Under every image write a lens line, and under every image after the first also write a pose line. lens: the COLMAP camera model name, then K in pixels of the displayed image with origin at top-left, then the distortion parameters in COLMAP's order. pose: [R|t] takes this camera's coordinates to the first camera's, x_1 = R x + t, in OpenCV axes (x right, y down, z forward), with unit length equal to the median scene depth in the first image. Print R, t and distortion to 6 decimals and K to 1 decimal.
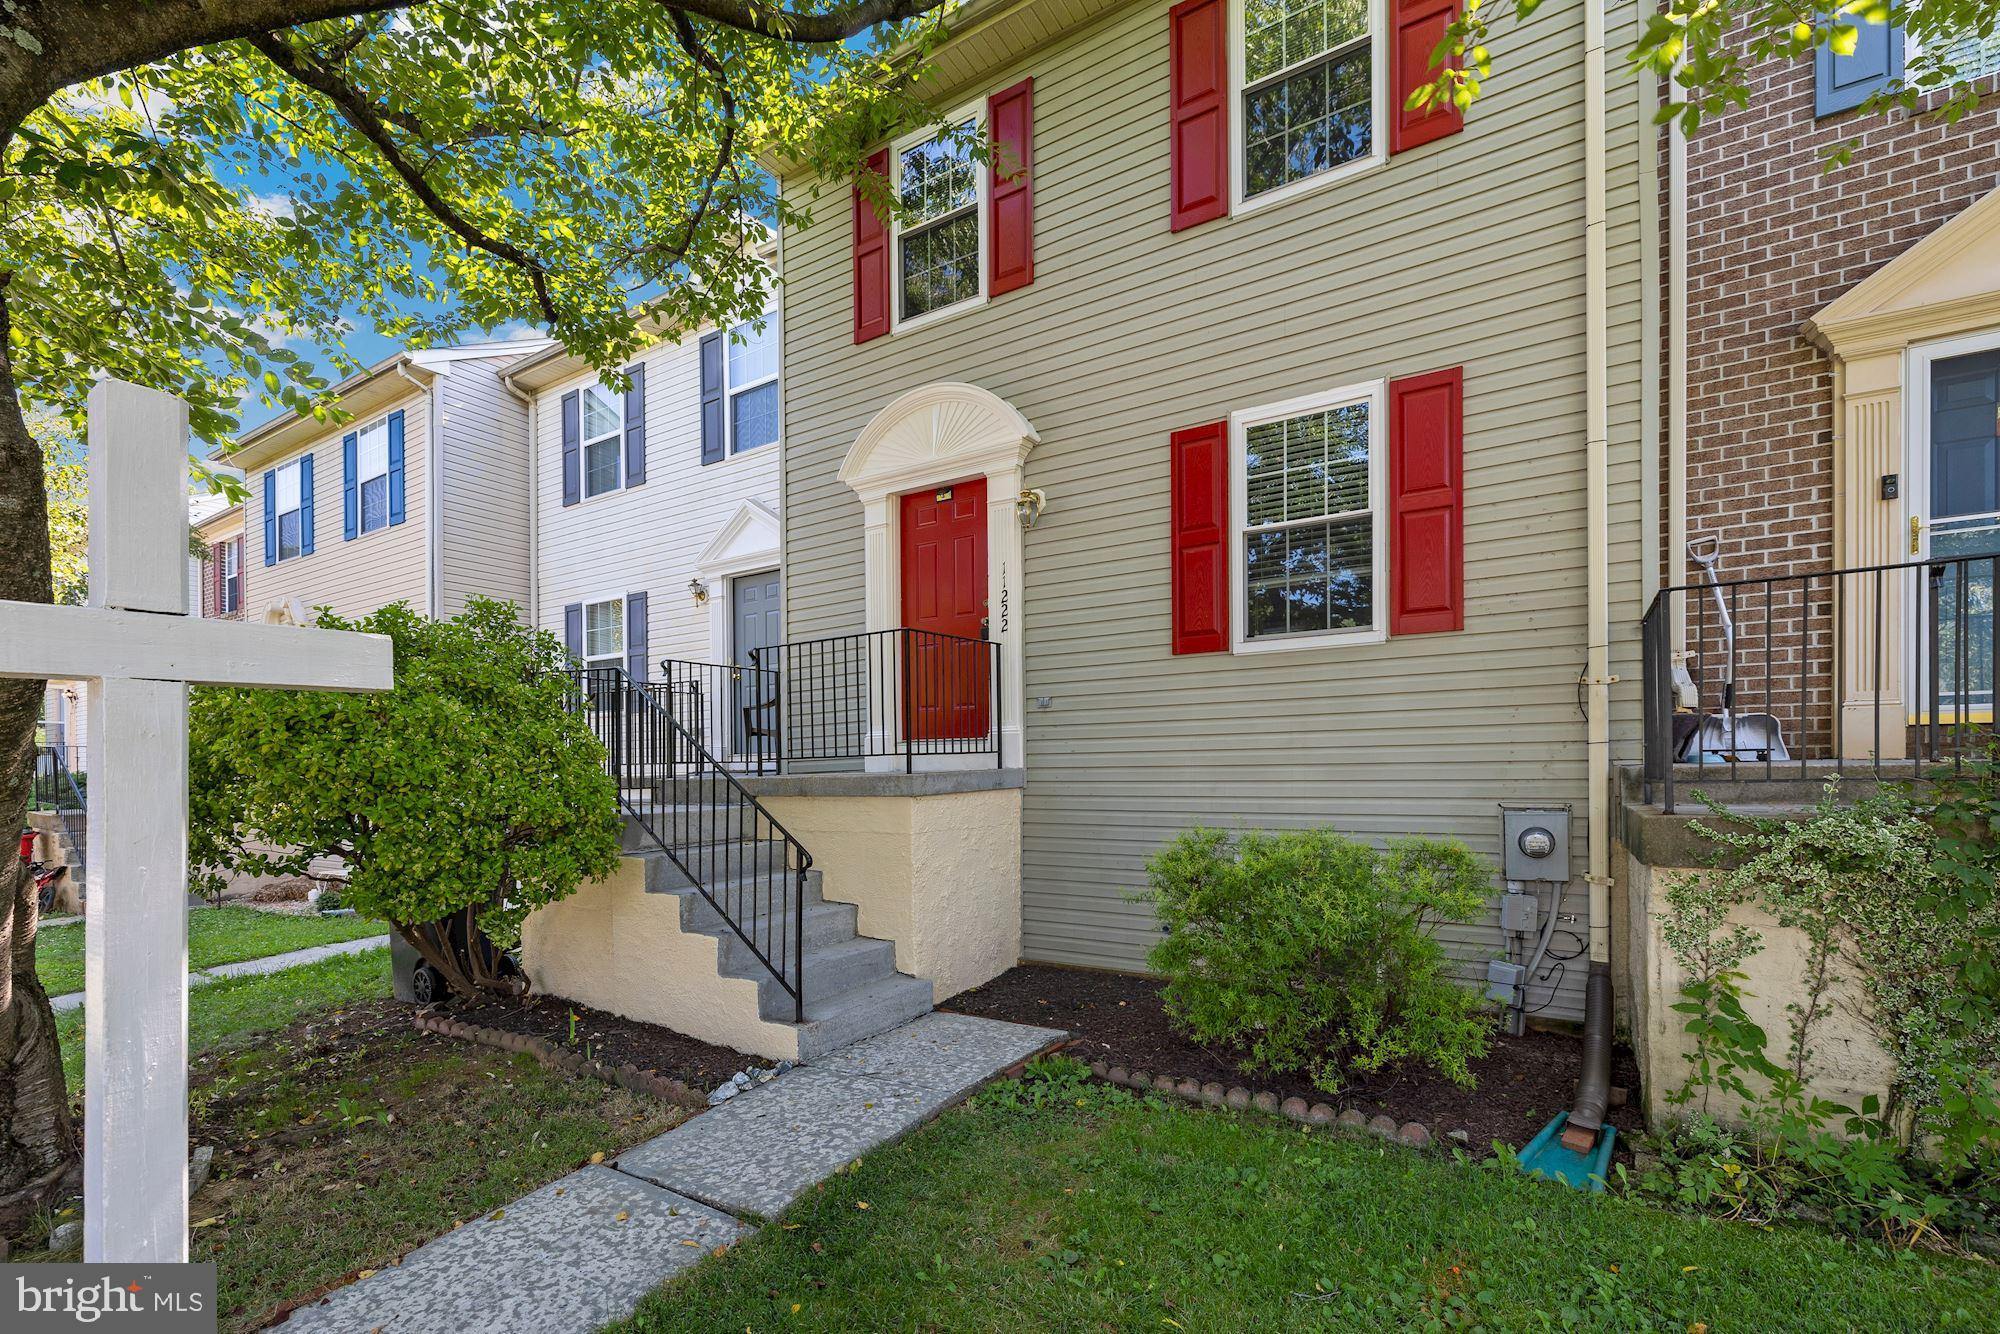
lens RADIAL K [[853.0, 0, 992.1], [0, 853.0, 787.3], [0, 0, 1]] dist [0.001685, 0.000122]
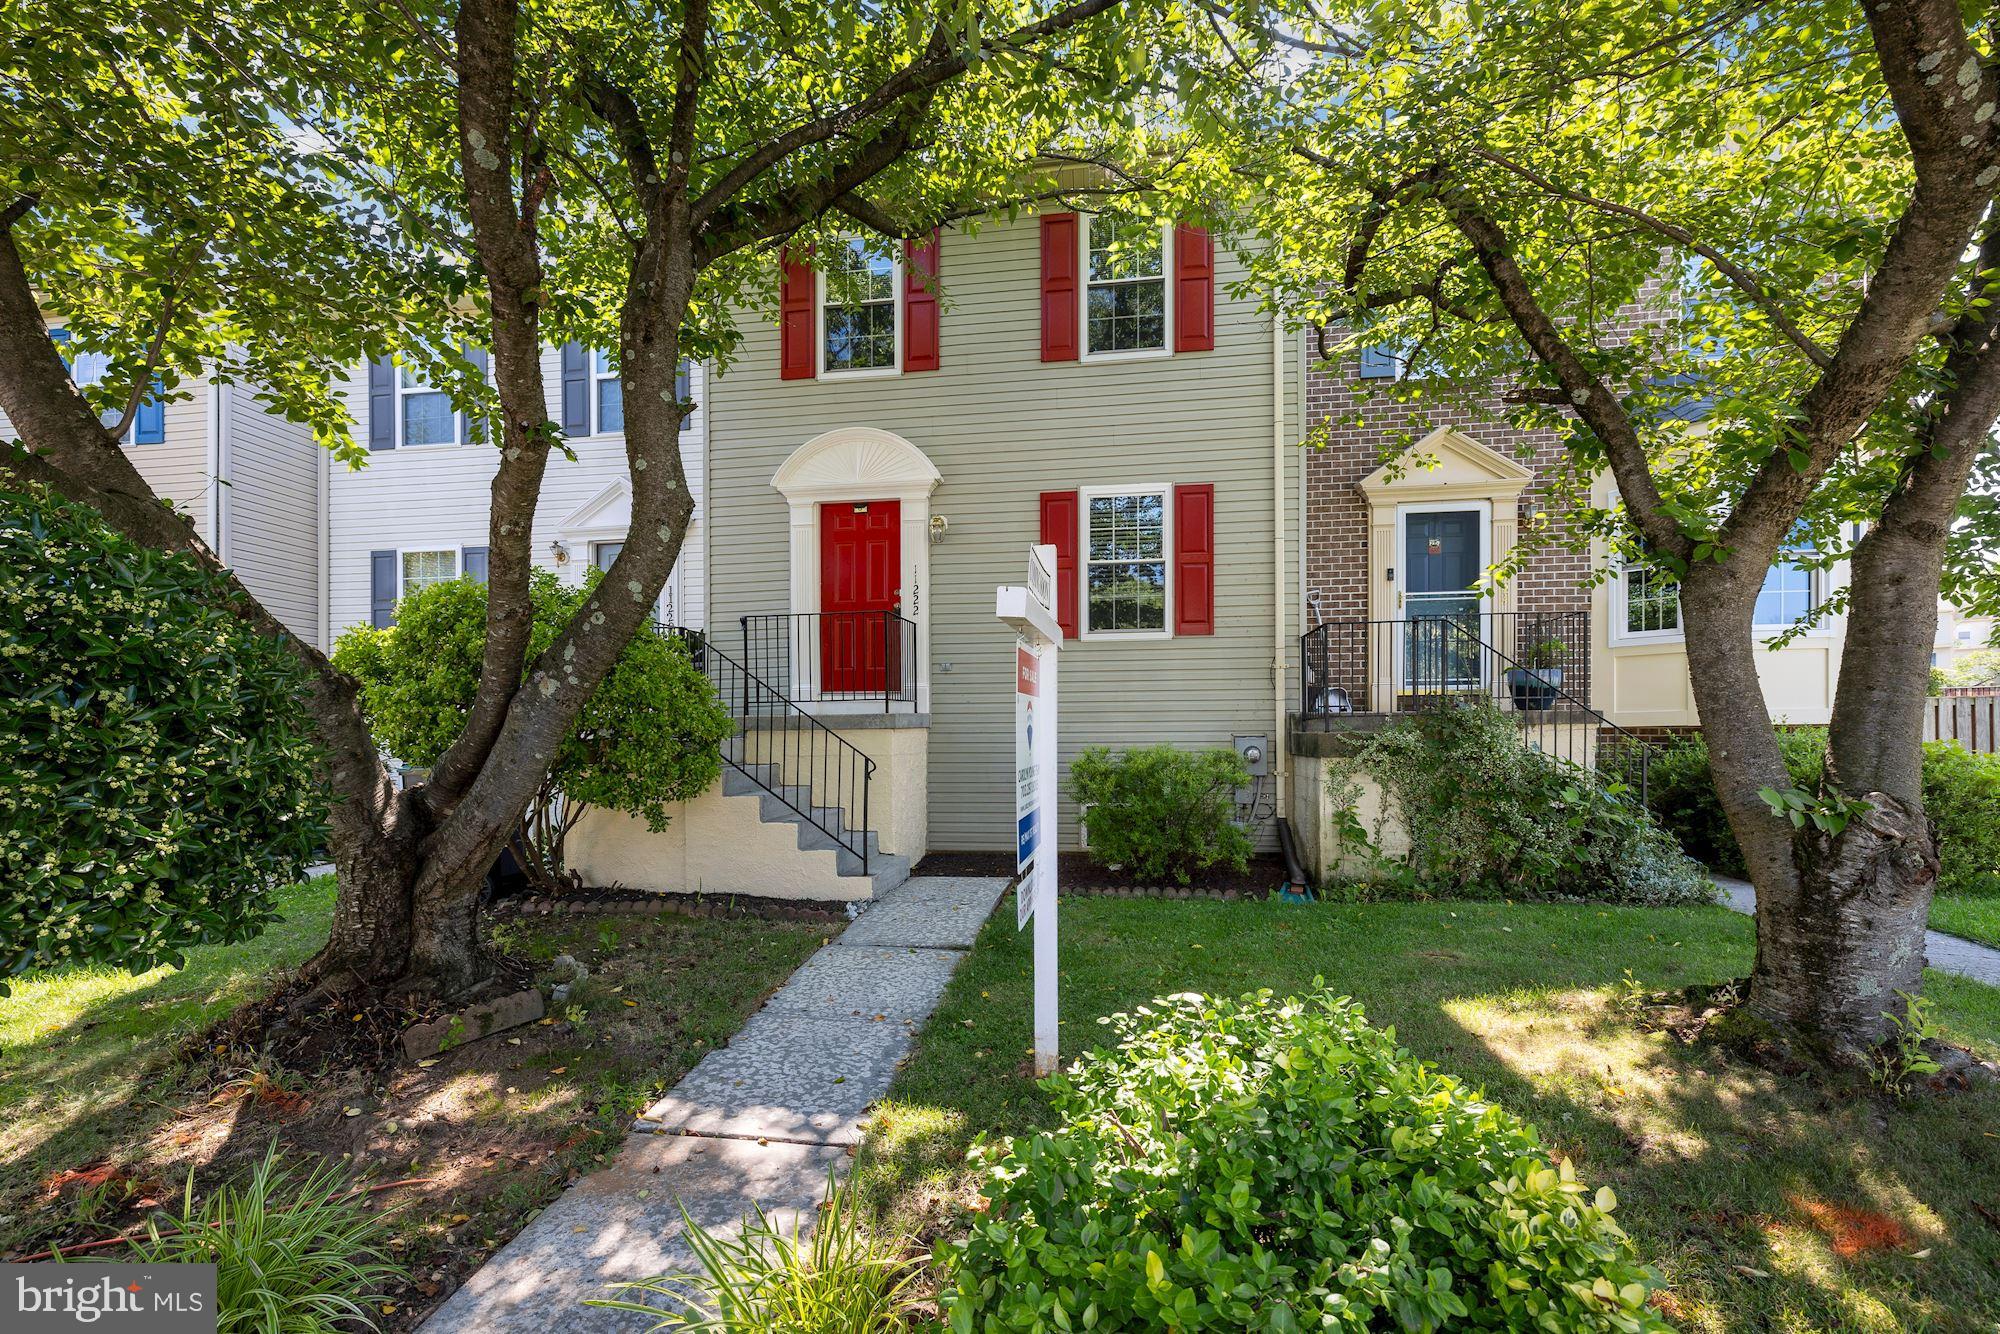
lens RADIAL K [[800.8, 0, 989.4], [0, 800.8, 758.3], [0, 0, 1]] dist [0.000080, 0.000058]
pose [[0.919107, -0.006253, 0.393959, -0.496708], [0.003650, 0.999966, 0.007356, 0.053190], [-0.393992, -0.005323, 0.919099, -0.314977]]
